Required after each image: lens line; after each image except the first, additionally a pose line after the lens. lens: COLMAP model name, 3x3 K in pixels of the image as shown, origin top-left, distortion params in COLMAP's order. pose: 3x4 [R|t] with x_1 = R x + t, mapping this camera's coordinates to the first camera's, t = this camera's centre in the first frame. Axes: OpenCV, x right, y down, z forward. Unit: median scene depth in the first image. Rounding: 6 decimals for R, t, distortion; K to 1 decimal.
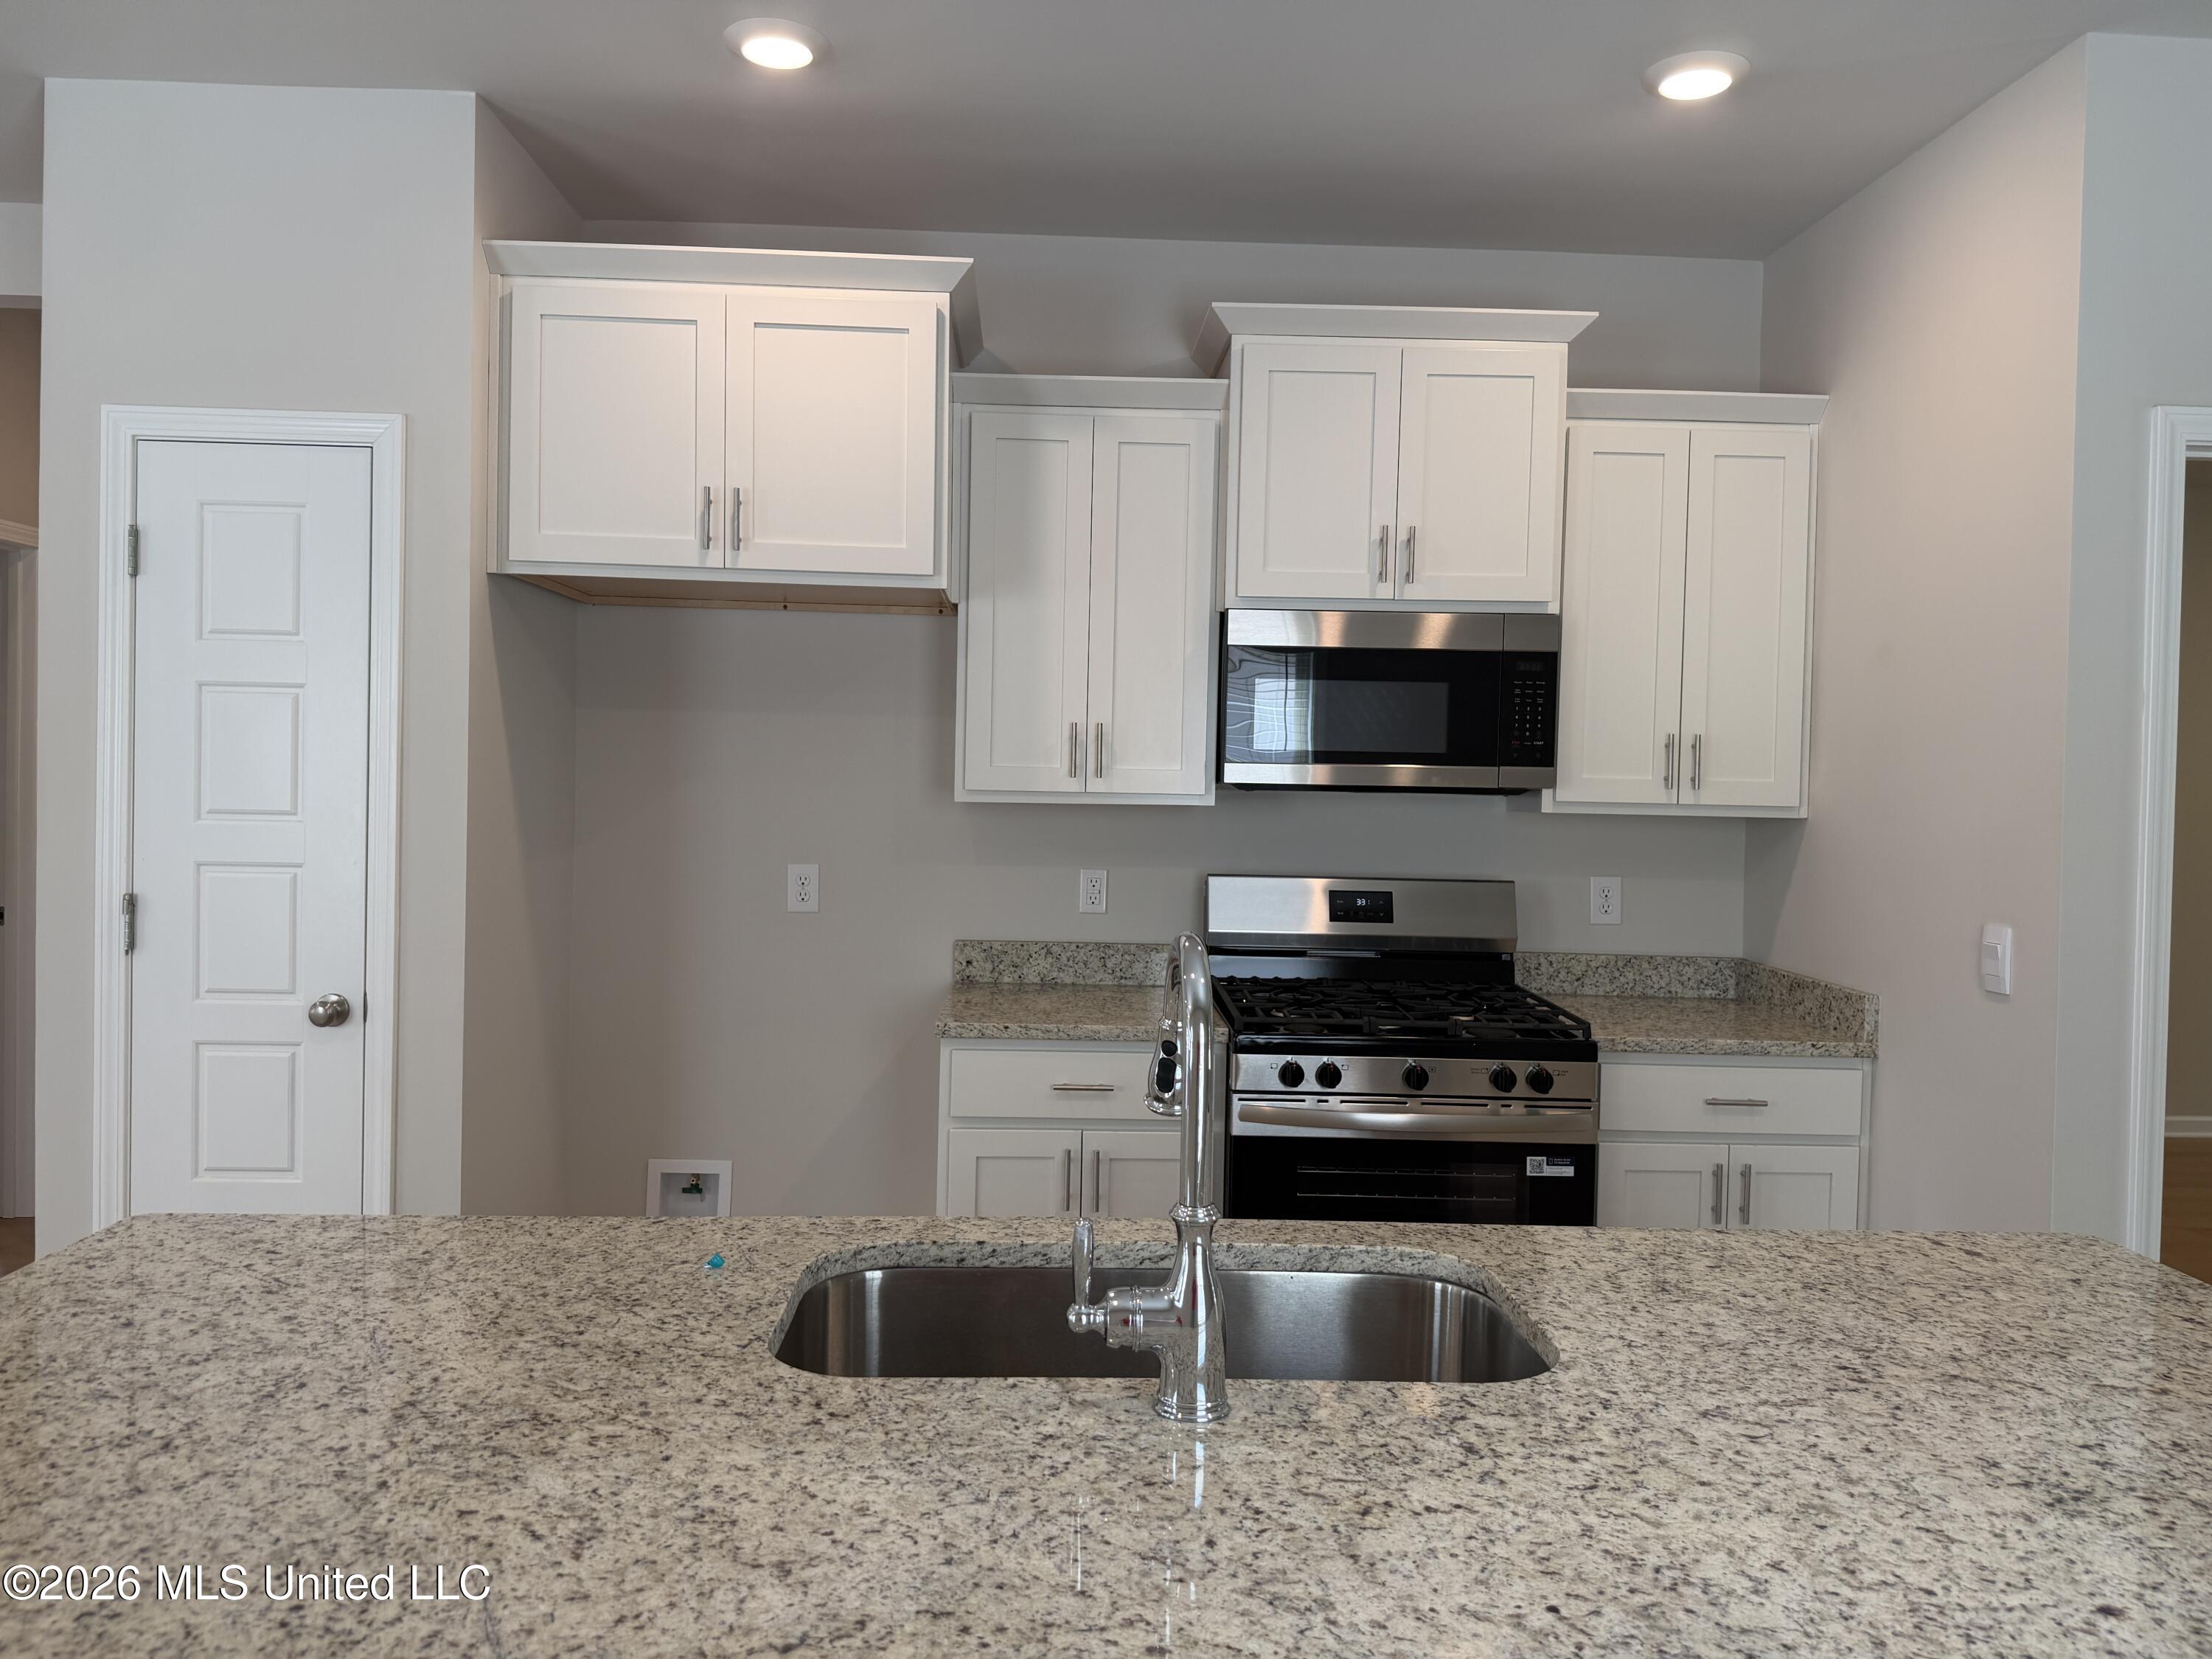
lens RADIAL K [[1531.3, 0, 1107.4], [0, 1531.3, 801.8], [0, 0, 1]] dist [0.069696, -0.082553]
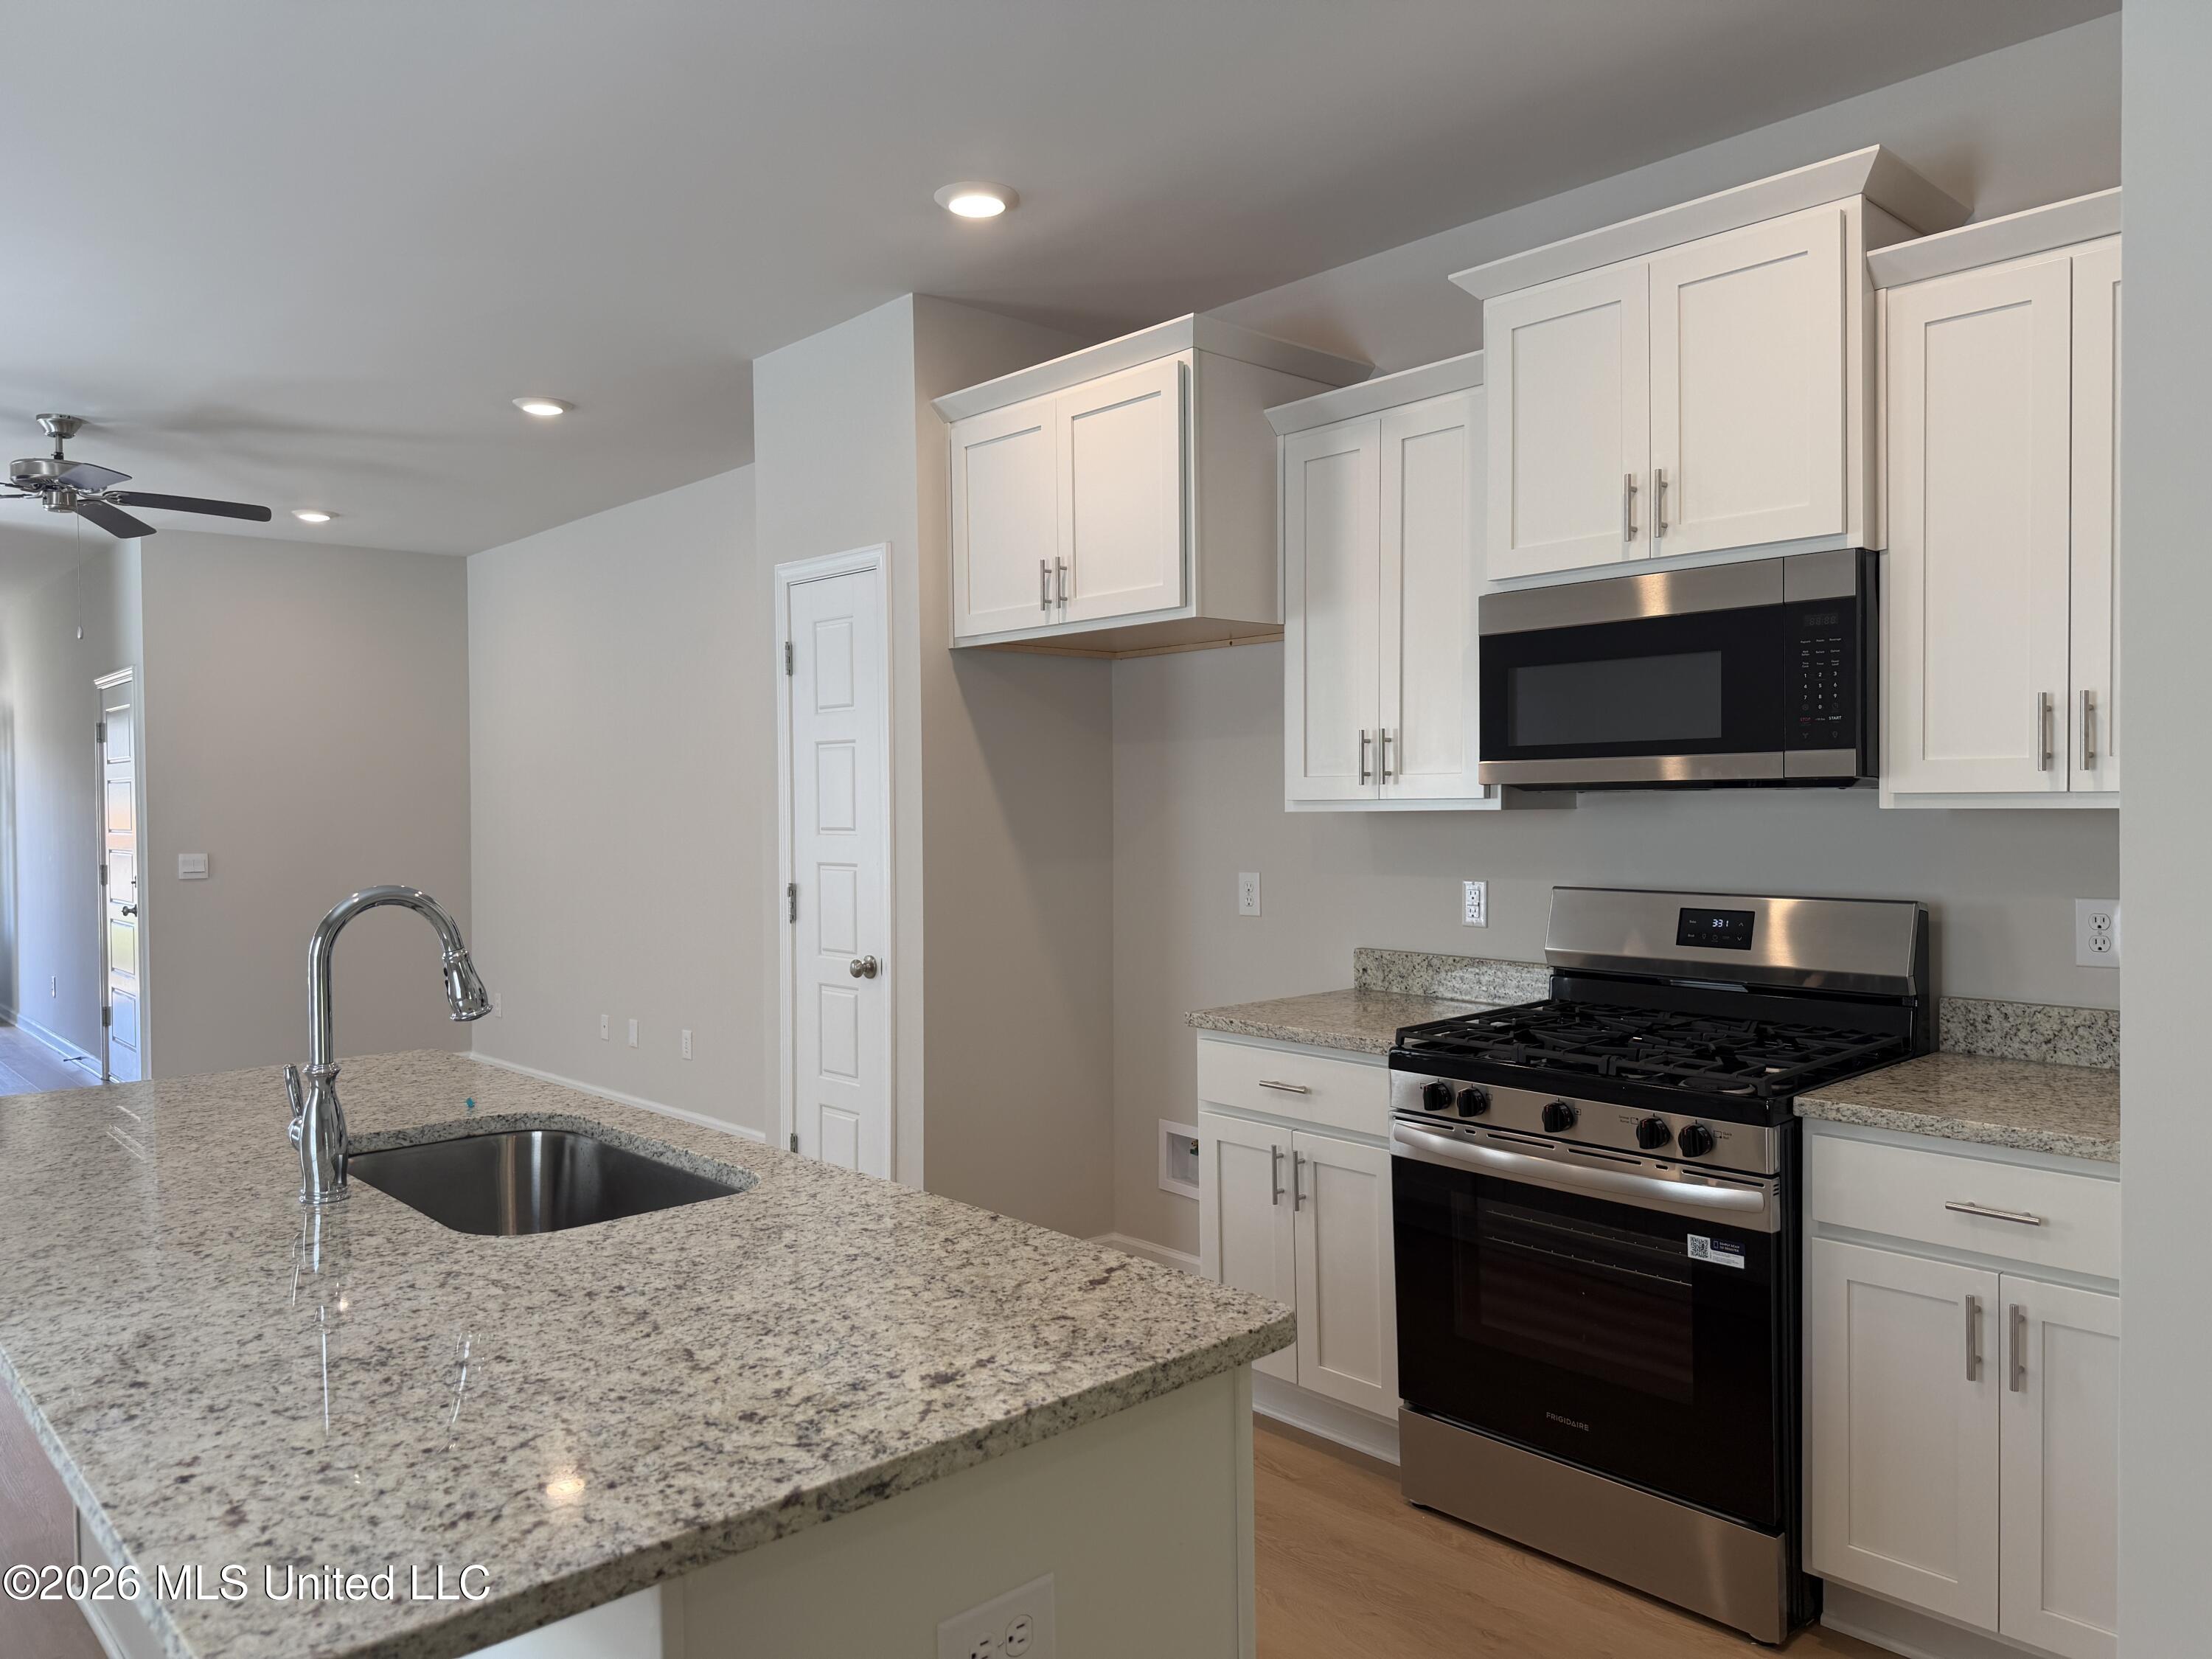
lens RADIAL K [[1515.9, 0, 1106.0], [0, 1515.9, 829.5], [0, 0, 1]] dist [0.075756, -0.137822]
pose [[0.654659, -0.014619, -0.755783, 0.669241], [0.008982, 0.999893, -0.011561, 0.025021], [0.755871, 0.000780, 0.654720, 0.242570]]
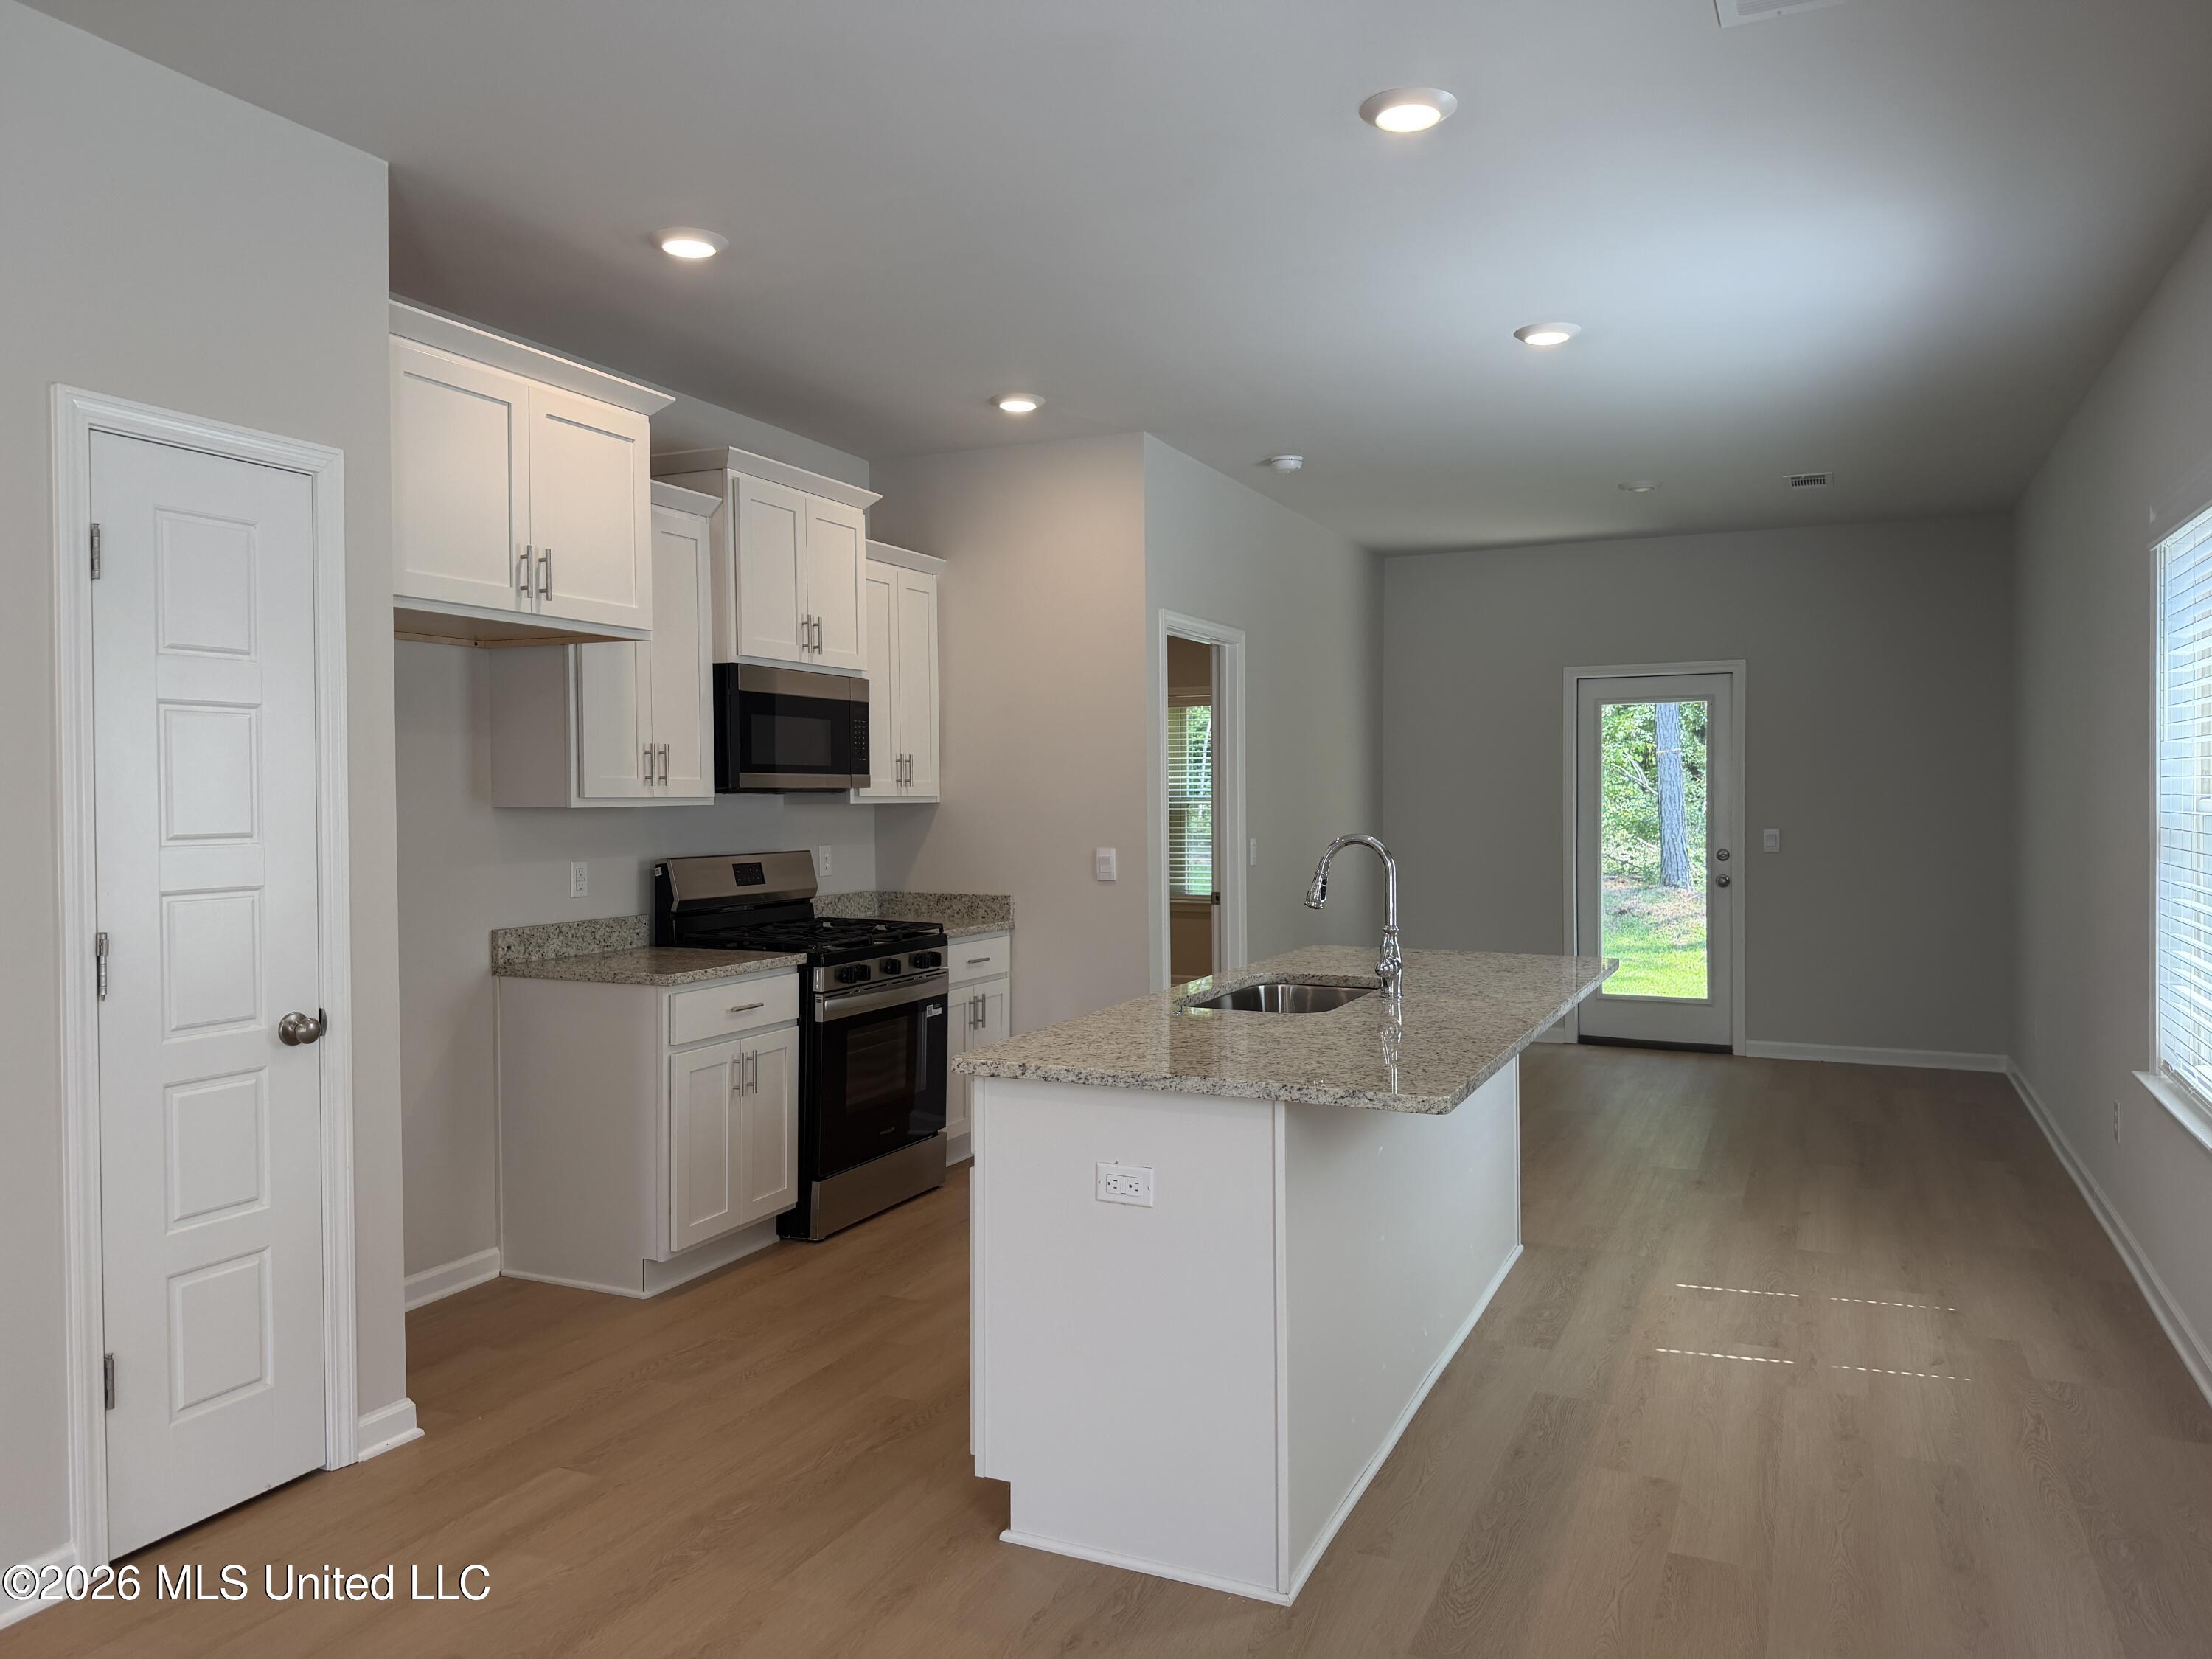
lens RADIAL K [[1519.6, 0, 1110.9], [0, 1519.6, 821.7], [0, 0, 1]] dist [0.139468, -0.236948]
pose [[0.448388, -0.039584, 0.892962, -1.104169], [0.032660, 0.999077, 0.027889, -0.010642], [-0.893242, 0.016659, 0.449267, 0.069710]]
